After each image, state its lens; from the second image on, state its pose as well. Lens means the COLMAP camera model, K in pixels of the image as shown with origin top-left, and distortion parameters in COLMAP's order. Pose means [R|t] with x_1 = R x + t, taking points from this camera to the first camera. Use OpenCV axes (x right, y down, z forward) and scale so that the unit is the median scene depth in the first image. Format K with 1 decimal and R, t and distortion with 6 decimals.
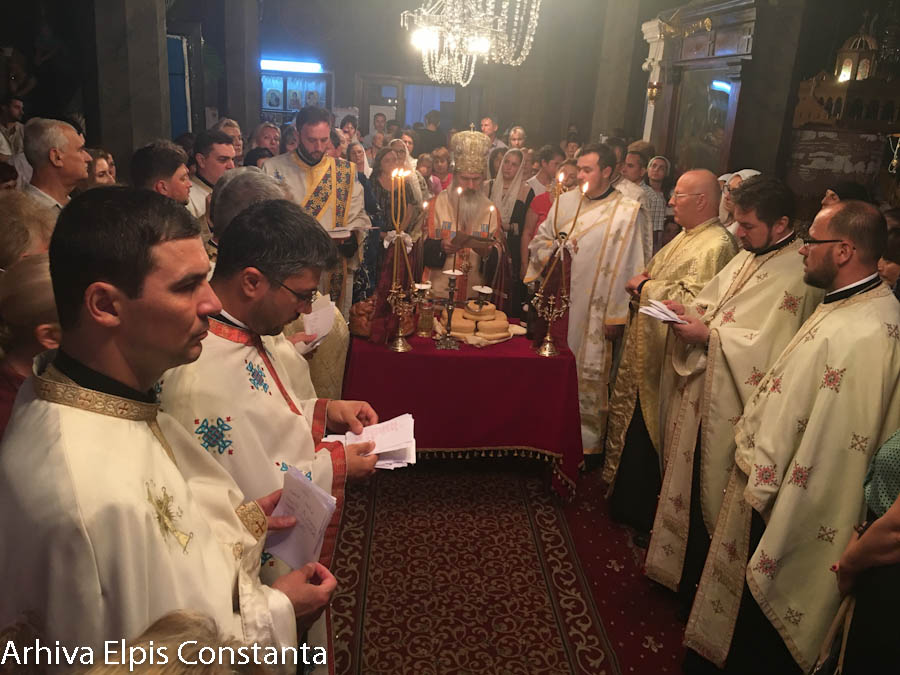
lens RADIAL K [[752.6, 0, 450.0], [0, 752.6, 337.5], [0, 0, 1]] dist [0.008483, -0.000495]
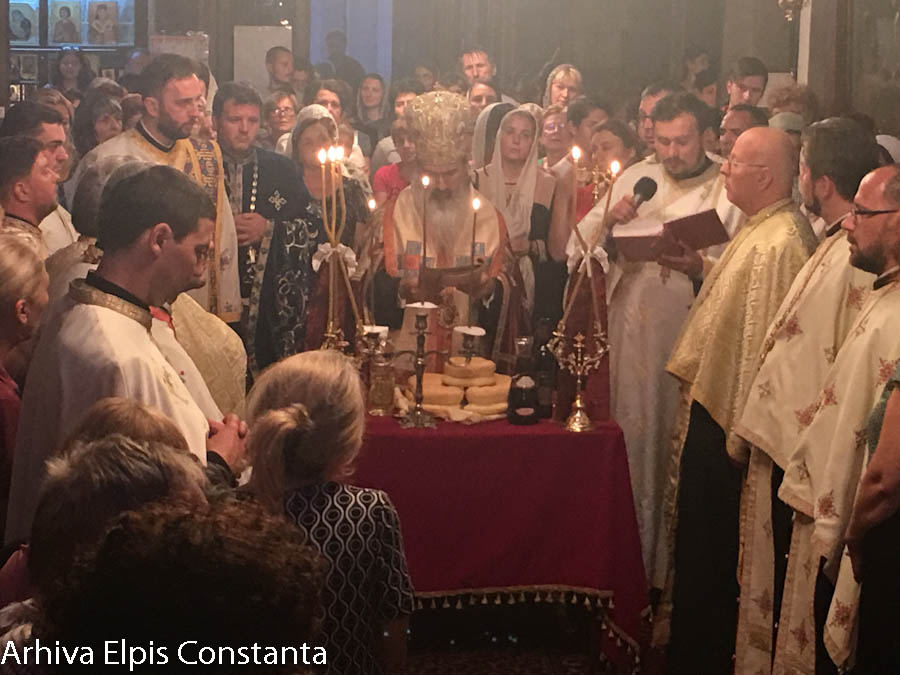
lens RADIAL K [[2217.1, 0, 450.0], [0, 2217.1, 337.5], [0, 0, 1]] dist [-0.099462, -0.075878]
pose [[0.999022, -0.043945, 0.004983, 0.016658], [0.044206, 0.988692, -0.143298, 0.202597], [0.001371, 0.143378, 0.989667, -0.819726]]
